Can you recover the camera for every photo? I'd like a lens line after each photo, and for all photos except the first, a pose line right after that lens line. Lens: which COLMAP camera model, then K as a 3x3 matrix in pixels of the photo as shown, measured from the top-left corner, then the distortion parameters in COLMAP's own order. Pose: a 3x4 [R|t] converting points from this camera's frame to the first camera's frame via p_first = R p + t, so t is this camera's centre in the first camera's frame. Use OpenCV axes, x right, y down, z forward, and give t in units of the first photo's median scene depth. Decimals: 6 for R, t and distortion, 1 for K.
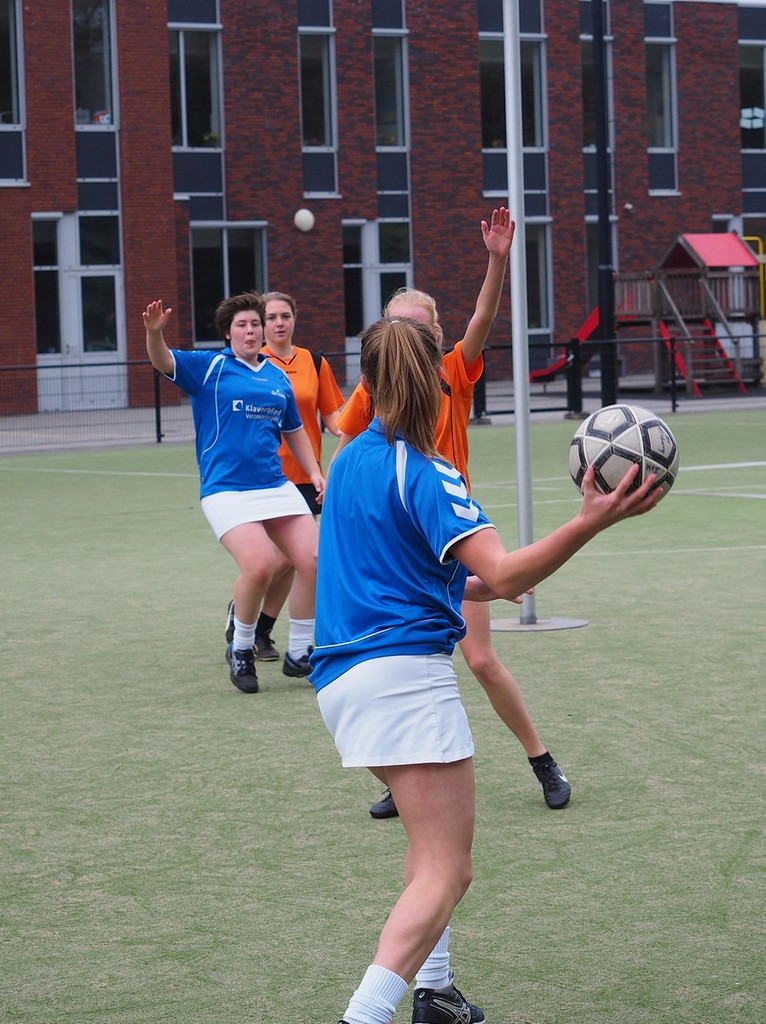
lens RADIAL K [[3265.2, 0, 316.6], [0, 3265.2, 507.8], [0, 0, 1]] dist [-0.002678, -0.058156]
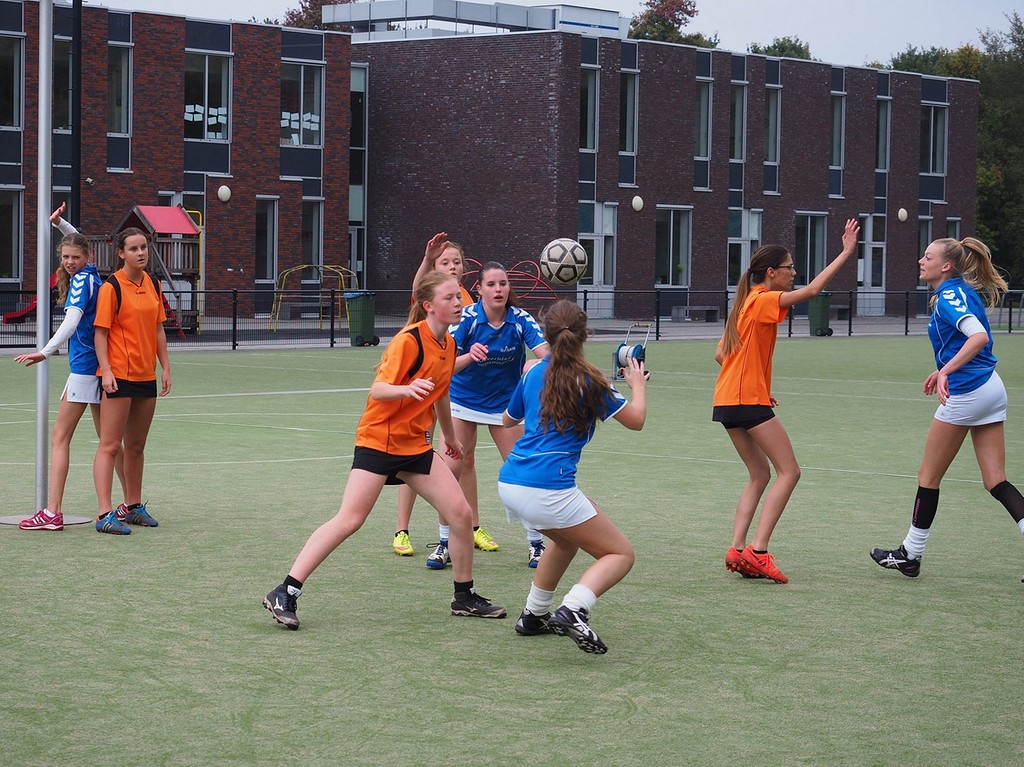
lens RADIAL K [[3265.2, 0, -46.9], [0, 3265.2, 384.1], [0, 0, 1]] dist [-0.002678, -0.058156]
pose [[0.974258, 0.037522, 0.222290, -0.219154], [-0.032308, 0.999112, -0.027047, 0.017066], [-0.223107, 0.019169, 0.974605, -0.160557]]
